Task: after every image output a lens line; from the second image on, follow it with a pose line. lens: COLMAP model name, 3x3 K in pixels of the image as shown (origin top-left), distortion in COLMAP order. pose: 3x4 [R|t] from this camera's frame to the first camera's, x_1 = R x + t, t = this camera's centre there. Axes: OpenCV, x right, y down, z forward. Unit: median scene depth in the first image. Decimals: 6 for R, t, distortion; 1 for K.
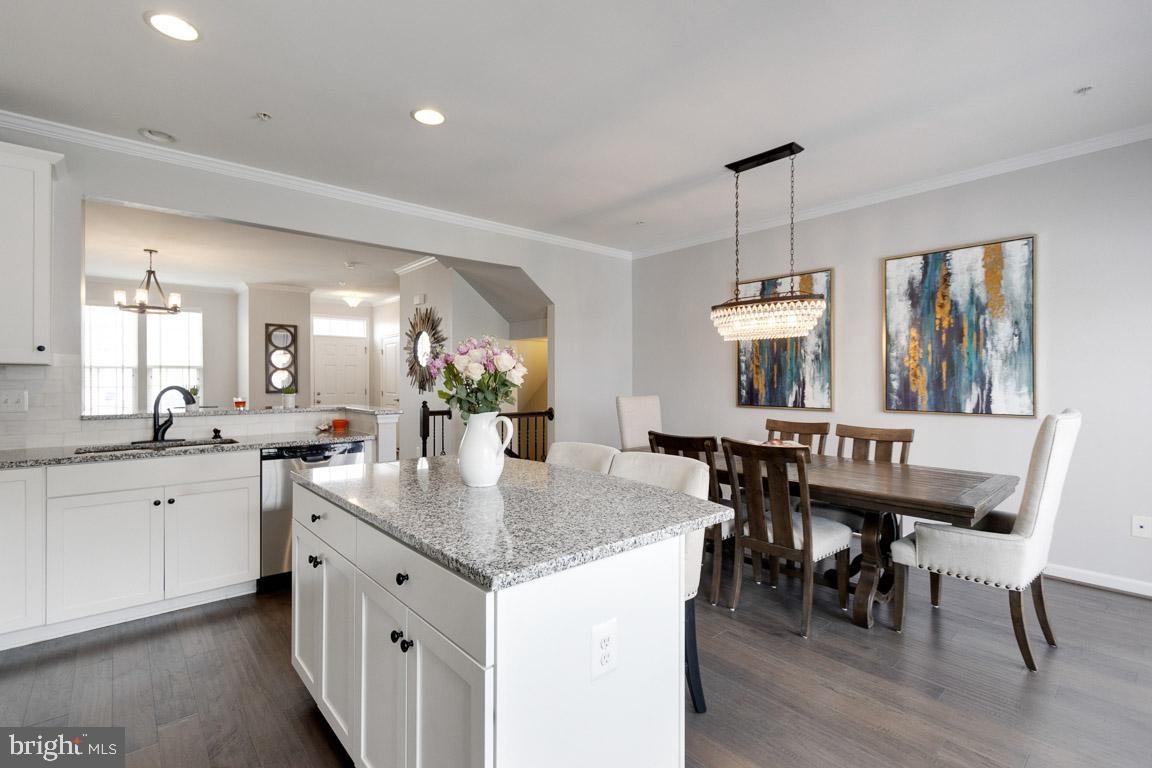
lens RADIAL K [[533.4, 0, 554.3], [0, 533.4, 375.0], [0, 0, 1]] dist [0.005309, -0.000123]
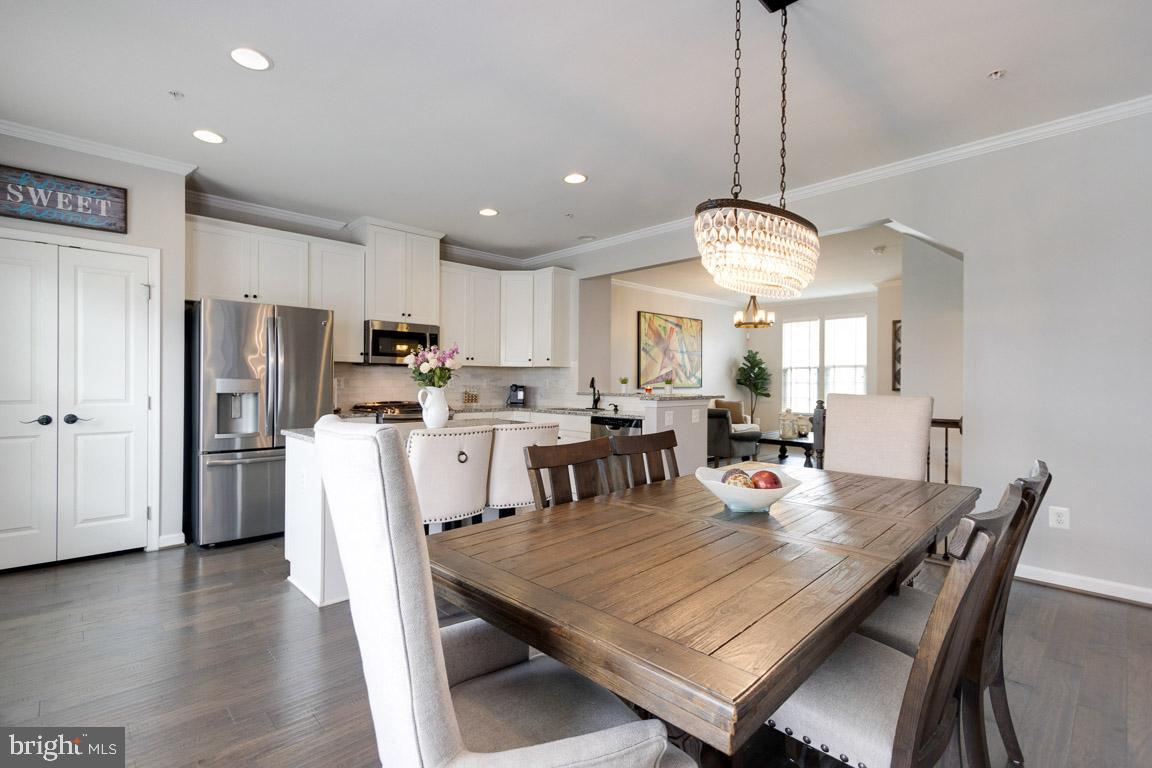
lens RADIAL K [[533.4, 0, 568.1], [0, 533.4, 380.4], [0, 0, 1]] dist [0.005309, -0.000123]
pose [[0.068339, 0.002106, -0.997660, 0.822773], [0.003201, 0.999992, 0.002331, 0.020896], [0.997657, -0.003353, 0.068332, 0.643775]]
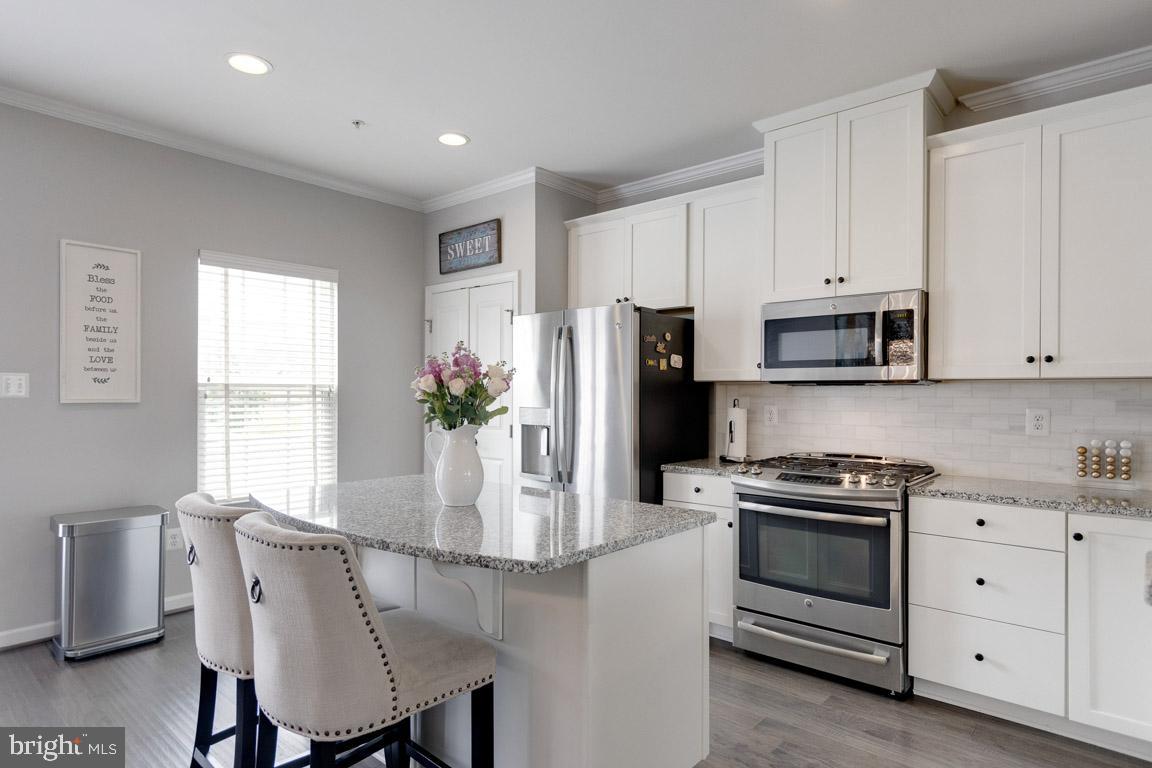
lens RADIAL K [[642.5, 0, 567.4], [0, 642.5, 387.7], [0, 0, 1]] dist [0.005573, -0.000891]
pose [[-0.988536, -0.008238, -0.150763, -0.072329], [-0.004890, 0.999734, -0.022560, 0.010642], [0.150909, -0.021564, -0.988312, 1.053100]]
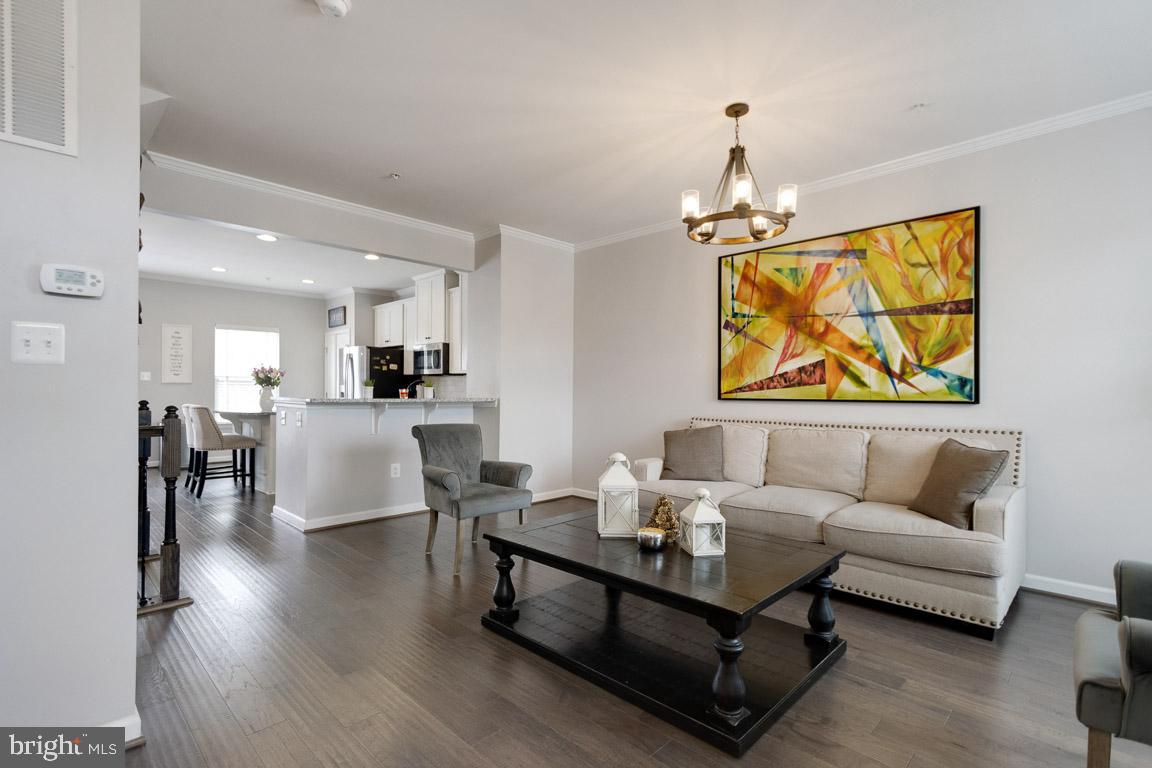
lens RADIAL K [[533.4, 0, 570.9], [0, 533.4, 382.7], [0, 0, 1]] dist [0.005309, -0.000123]
pose [[-0.995669, -0.008913, -0.092546, -0.819103], [-0.006668, 0.999677, -0.024537, 0.052428], [0.092734, -0.023813, -0.995406, 2.155661]]
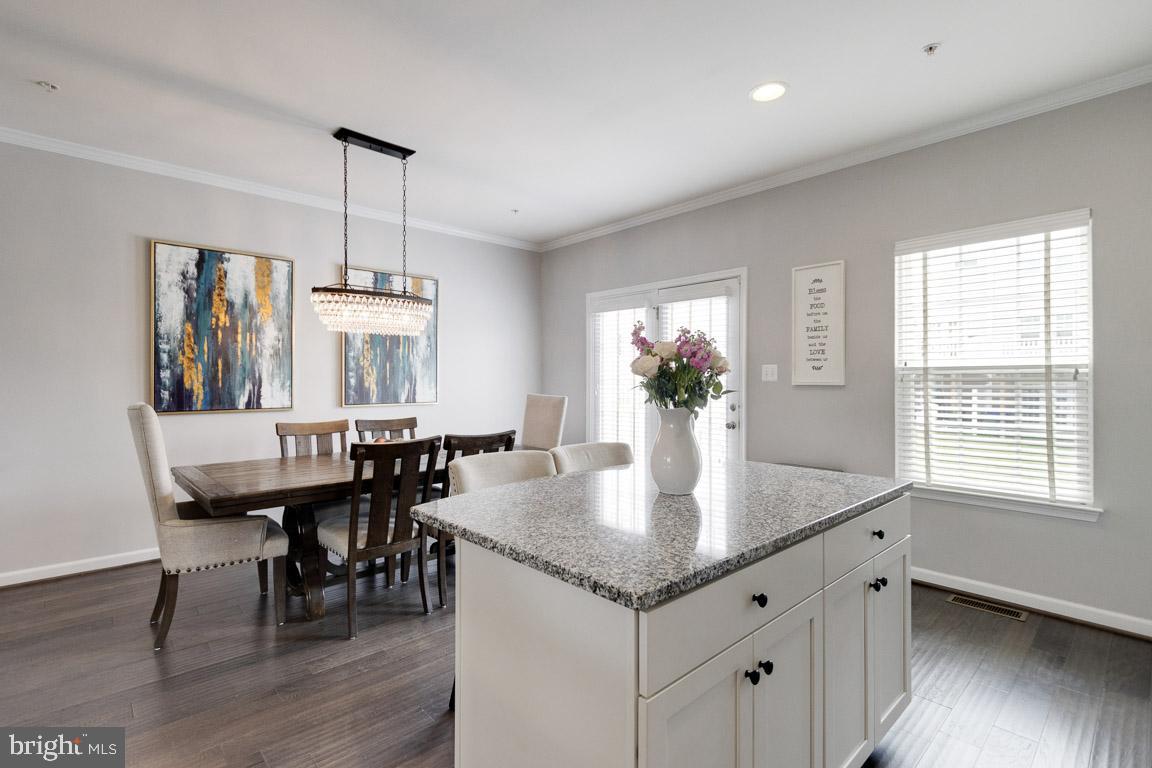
lens RADIAL K [[533.4, 0, 567.8], [0, 533.4, 390.4], [0, 0, 1]] dist [0.005309, -0.000123]
pose [[-0.032578, -0.022302, 0.999220, -0.498643], [-0.009615, 0.999712, 0.021999, 0.007870], [-0.999423, -0.008891, -0.032783, 0.588113]]
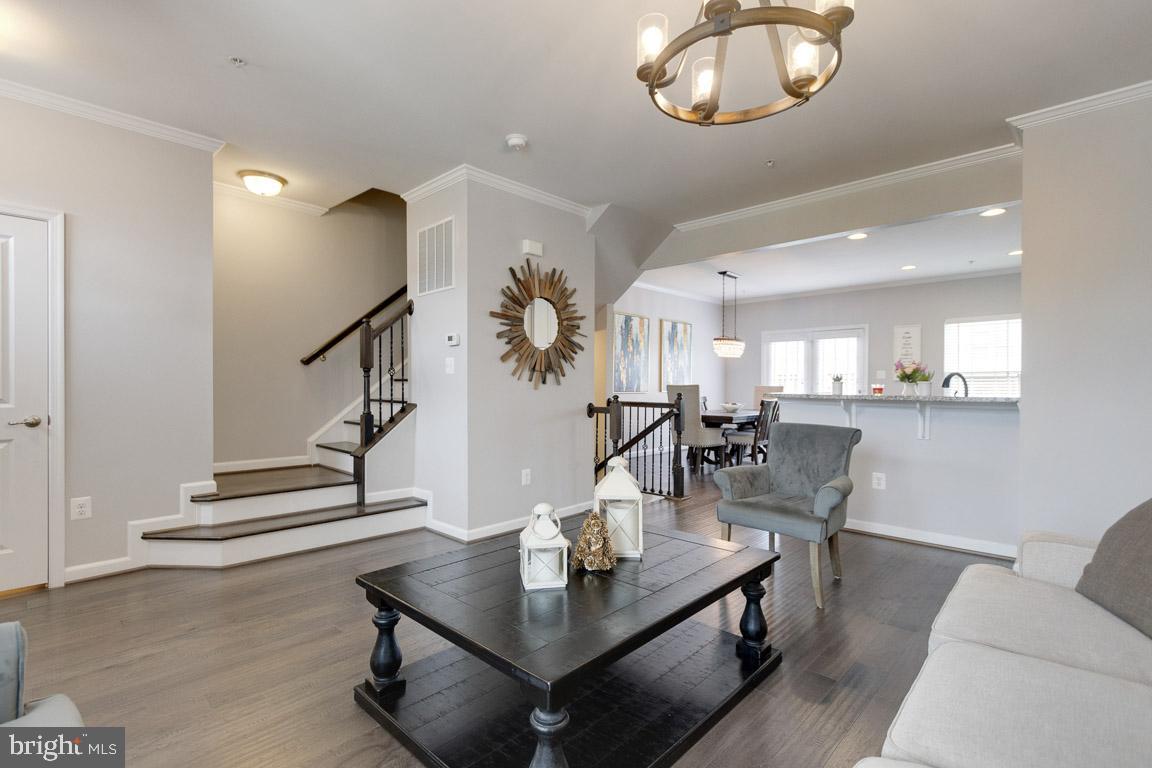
lens RADIAL K [[533.4, 0, 572.8], [0, 533.4, 391.1], [0, 0, 1]] dist [0.005309, -0.000123]
pose [[-0.119213, -0.010169, 0.992817, -1.460577], [-0.008117, 0.999924, 0.009267, 0.048626], [-0.992836, -0.006954, -0.119286, 1.633347]]
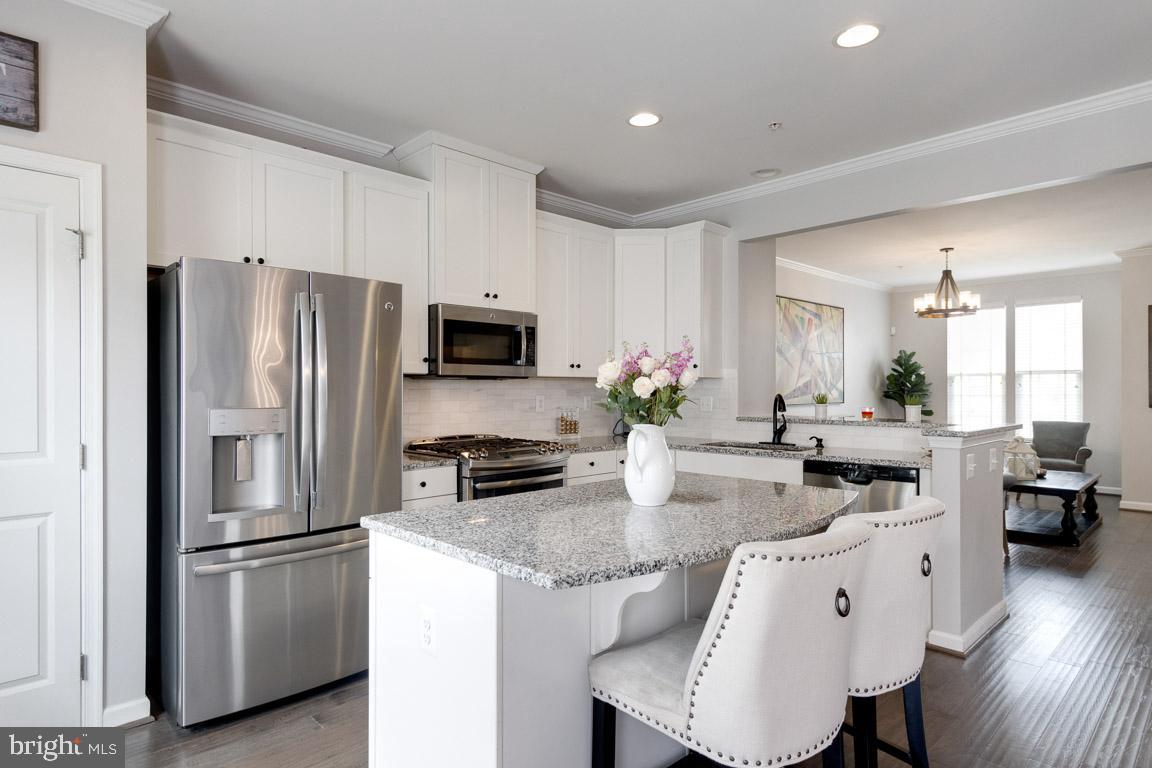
lens RADIAL K [[642.5, 0, 566.8], [0, 642.5, 389.1], [0, 0, 1]] dist [0.005573, -0.000891]
pose [[0.069231, 0.000376, -0.997601, 0.464686], [0.010934, 0.999940, 0.001136, 0.002918], [0.997541, -0.010986, 0.069222, 0.382888]]
